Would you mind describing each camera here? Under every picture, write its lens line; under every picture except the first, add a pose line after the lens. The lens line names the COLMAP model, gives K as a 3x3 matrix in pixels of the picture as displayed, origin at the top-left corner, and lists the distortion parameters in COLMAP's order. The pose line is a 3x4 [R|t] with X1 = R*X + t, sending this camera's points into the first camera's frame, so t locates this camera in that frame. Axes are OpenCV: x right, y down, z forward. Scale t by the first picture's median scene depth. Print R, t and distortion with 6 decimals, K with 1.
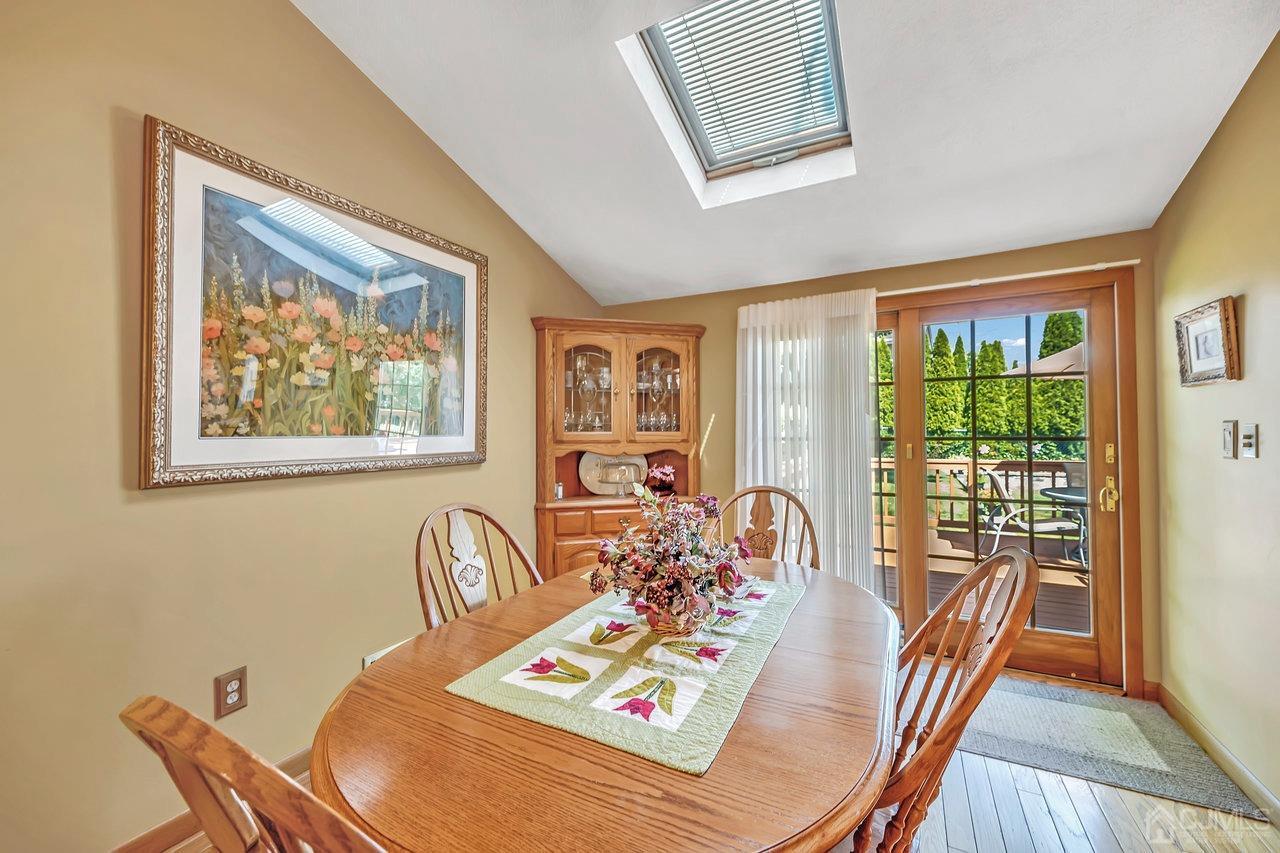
lens RADIAL K [[500.6, 0, 641.1], [0, 500.6, 430.7], [0, 0, 1]] dist [0.012619, -0.002170]
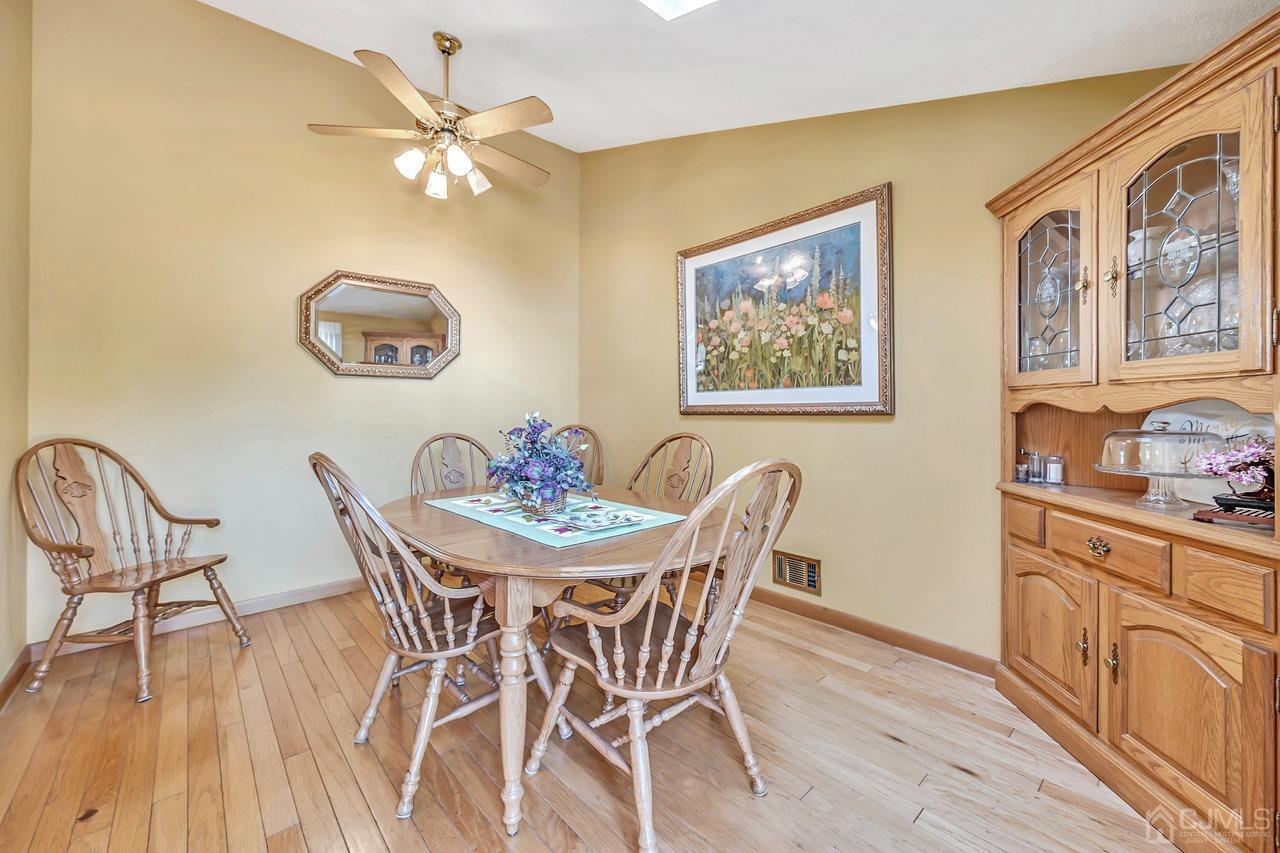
lens RADIAL K [[500.6, 0, 640.5], [0, 500.6, 413.0], [0, 0, 1]] dist [0.012619, -0.002170]
pose [[-0.330716, 0.009151, -0.943686, 0.741353], [0.010278, 0.999929, 0.006094, 0.055192], [0.943674, -0.007683, -0.330787, 0.955674]]
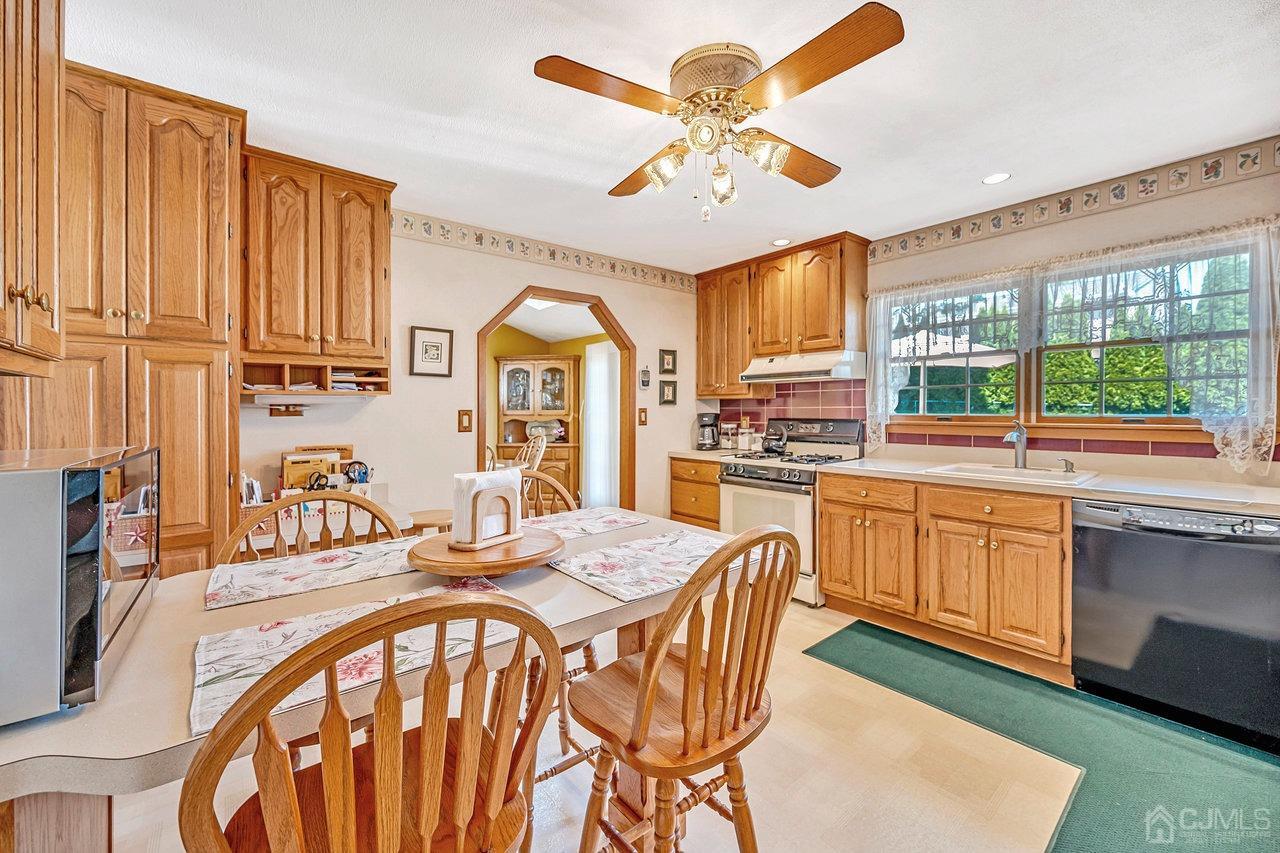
lens RADIAL K [[500.6, 0, 641.7], [0, 500.6, 415.1], [0, 0, 1]] dist [0.012619, -0.002170]
pose [[0.921742, 0.002847, -0.387793, 1.490301], [0.004473, 0.999828, 0.017972, -0.016411], [0.387778, -0.018300, 0.921571, -0.915644]]
